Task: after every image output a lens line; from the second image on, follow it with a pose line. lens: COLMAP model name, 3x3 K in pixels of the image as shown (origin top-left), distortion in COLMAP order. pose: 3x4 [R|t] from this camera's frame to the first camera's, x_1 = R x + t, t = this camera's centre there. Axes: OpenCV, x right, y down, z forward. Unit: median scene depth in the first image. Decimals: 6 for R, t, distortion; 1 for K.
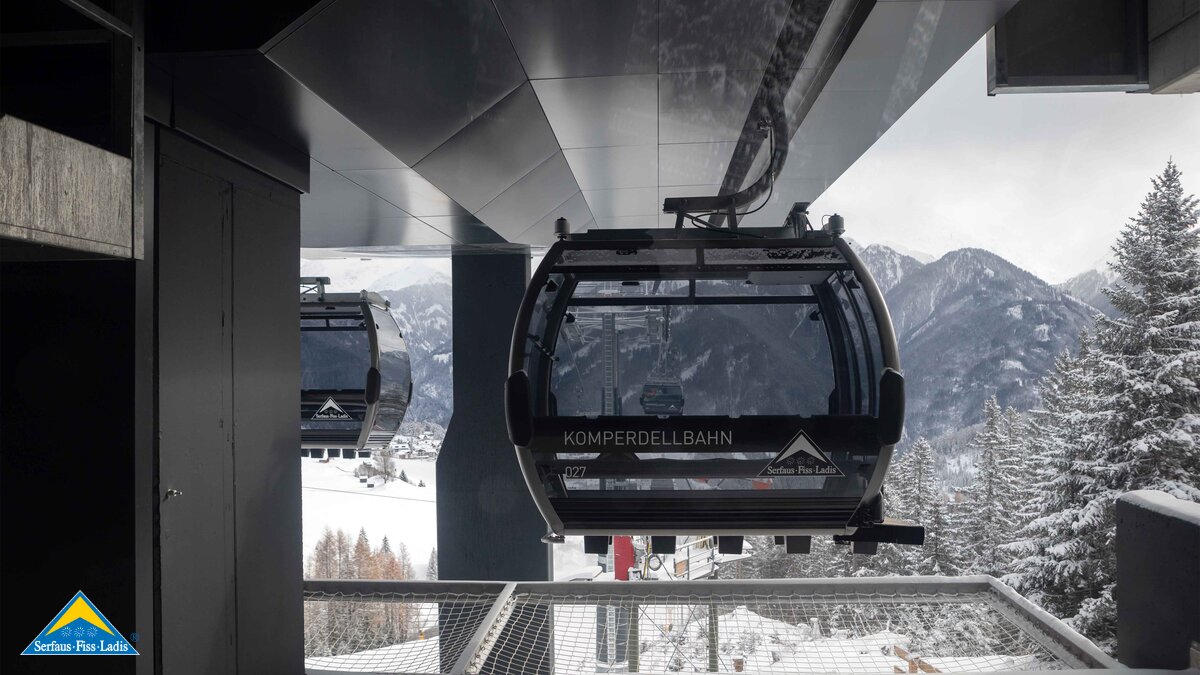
lens RADIAL K [[1482.4, 0, 600.0], [0, 1482.4, 337.5], [0, 0, 1]] dist [-0.051067, -0.054001]
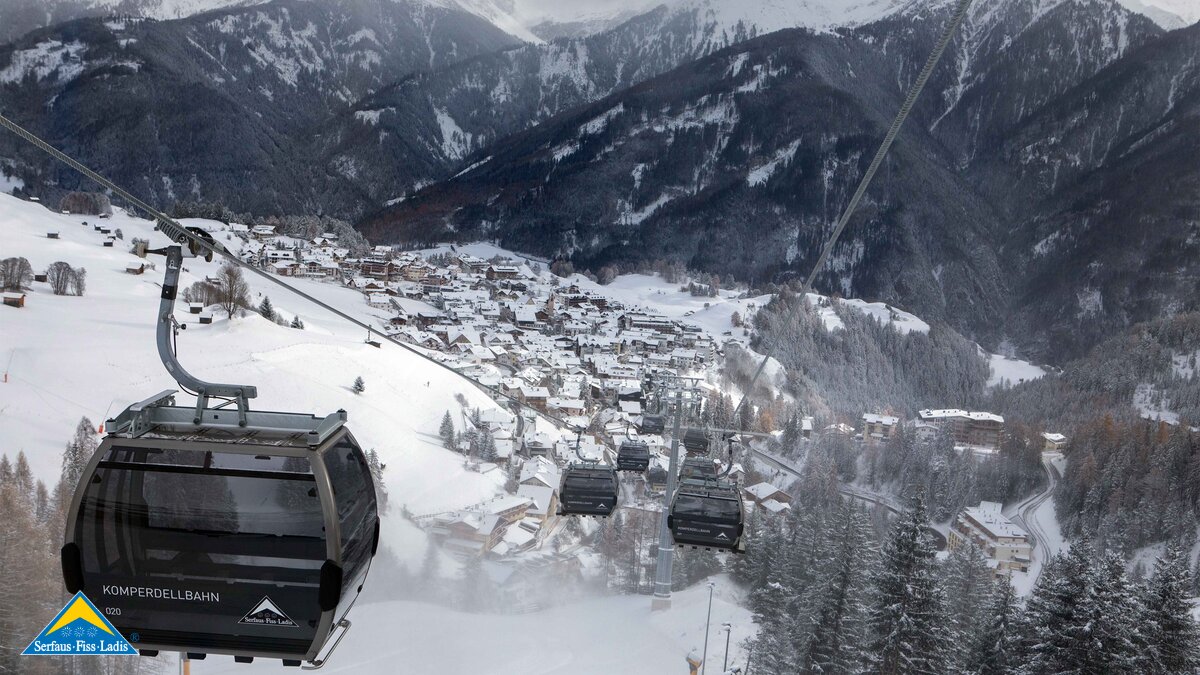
lens RADIAL K [[1482.4, 0, 600.0], [0, 1482.4, 337.5], [0, 0, 1]] dist [-0.051067, -0.054001]
pose [[0.995822, 0.089006, -0.020407, 0.011488], [-0.085312, 0.986519, 0.139651, 0.010595], [0.032561, -0.137327, 0.989990, 0.378198]]
